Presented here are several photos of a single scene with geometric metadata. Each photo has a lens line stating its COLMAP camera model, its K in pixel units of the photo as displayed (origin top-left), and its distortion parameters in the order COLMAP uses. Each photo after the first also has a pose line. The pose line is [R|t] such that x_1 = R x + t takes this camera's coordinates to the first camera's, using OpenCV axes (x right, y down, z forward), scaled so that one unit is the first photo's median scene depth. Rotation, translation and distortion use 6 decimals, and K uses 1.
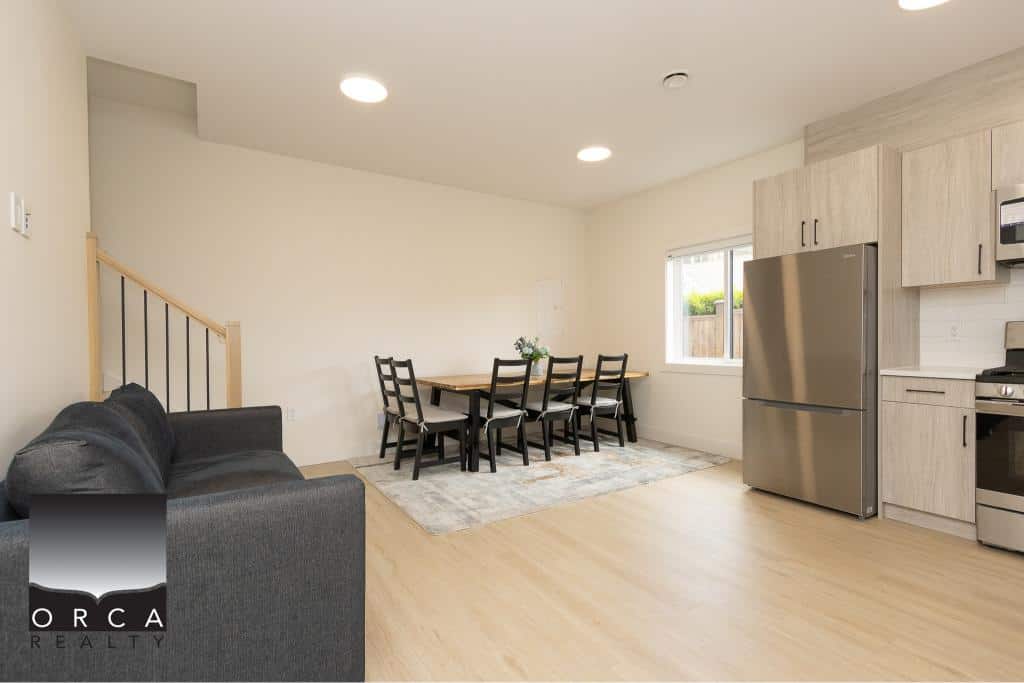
lens RADIAL K [[463.4, 0, 507.4], [0, 463.4, 343.9], [0, 0, 1]] dist [0.012998, -0.000649]
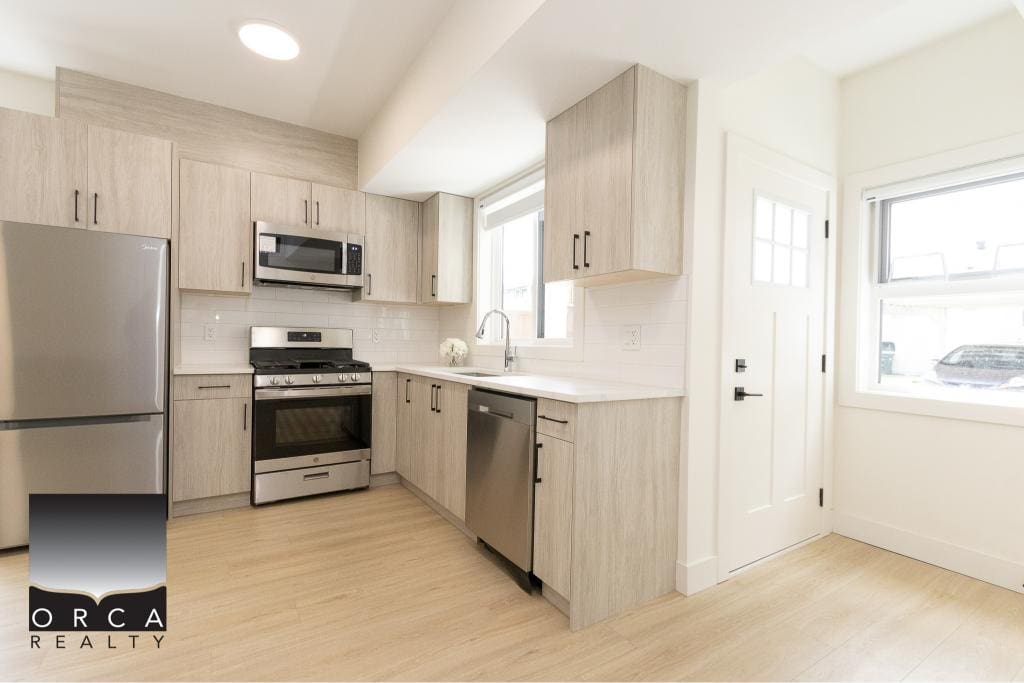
lens RADIAL K [[463.4, 0, 507.4], [0, 463.4, 343.9], [0, 0, 1]] dist [0.012998, -0.000649]
pose [[0.026257, 0.003176, 0.999650, -0.181480], [-0.008145, 0.999962, -0.002963, -0.002191], [-0.999622, -0.008064, 0.026282, 0.279468]]
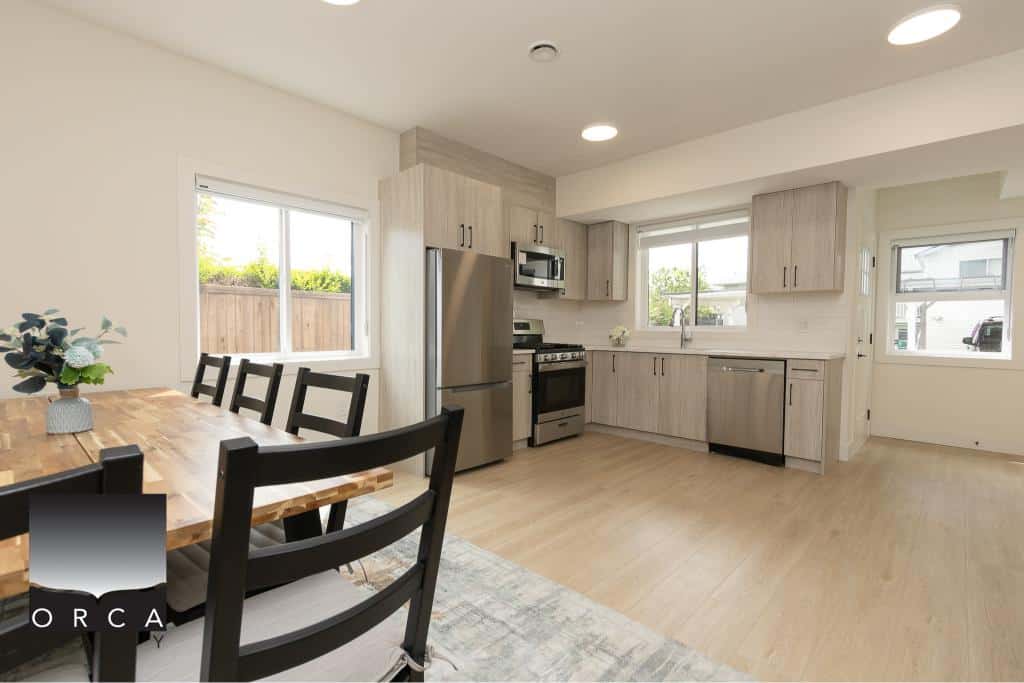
lens RADIAL K [[463.4, 0, 507.4], [0, 463.4, 343.9], [0, 0, 1]] dist [0.012998, -0.000649]
pose [[-0.215813, -0.026694, 0.976070, -0.573864], [0.004228, 0.999591, 0.028272, -0.004644], [-0.976426, 0.010228, -0.215612, 1.313748]]
